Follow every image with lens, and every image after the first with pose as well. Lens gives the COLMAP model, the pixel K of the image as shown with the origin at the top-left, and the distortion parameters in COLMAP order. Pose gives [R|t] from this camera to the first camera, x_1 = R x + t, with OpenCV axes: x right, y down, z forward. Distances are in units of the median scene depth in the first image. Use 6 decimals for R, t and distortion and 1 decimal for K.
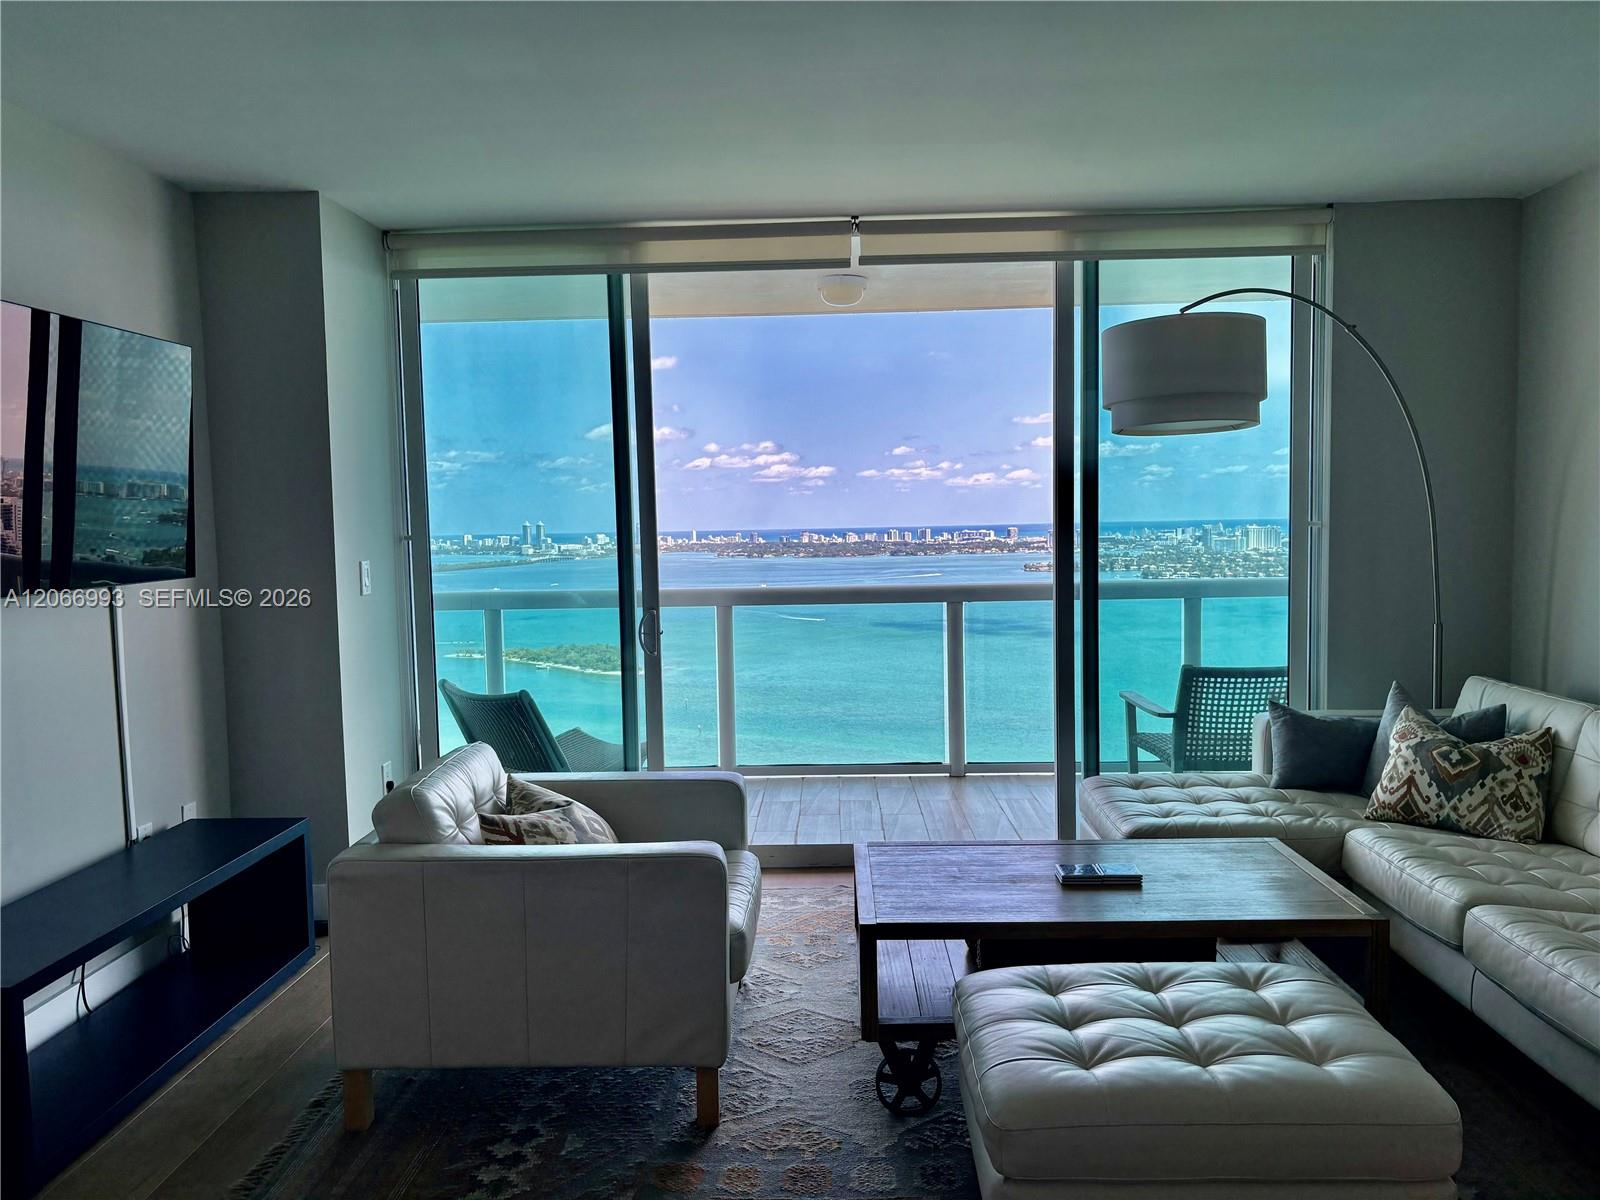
lens RADIAL K [[1208.0, 0, 808.8], [0, 1208.0, 614.7], [0, 0, 1]] dist [0.059639, -0.066761]
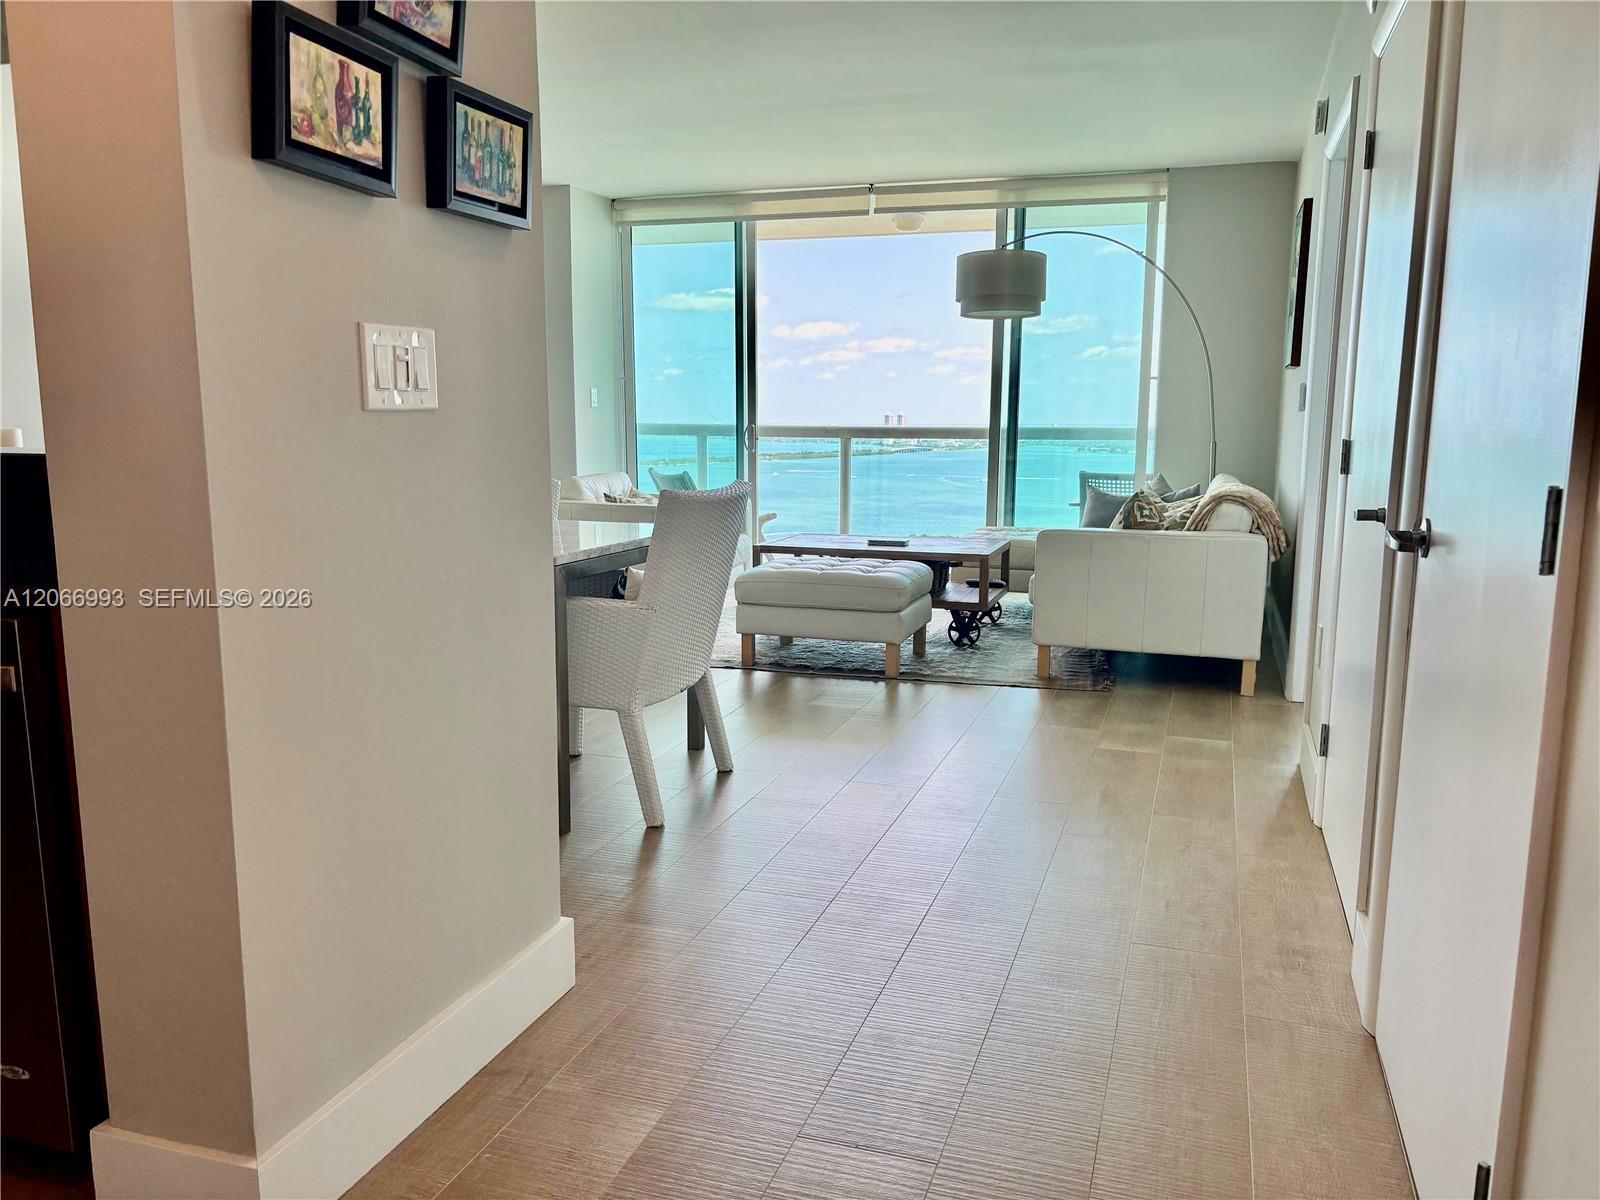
lens RADIAL K [[1208.0, 0, 807.7], [0, 1208.0, 600.5], [0, 0, 1]] dist [0.059639, -0.066761]
pose [[0.955655, 0.070604, -0.285899, 0.450213], [-0.048874, 0.995396, 0.082448, 0.100596], [0.290404, -0.064819, 0.954706, -0.618778]]
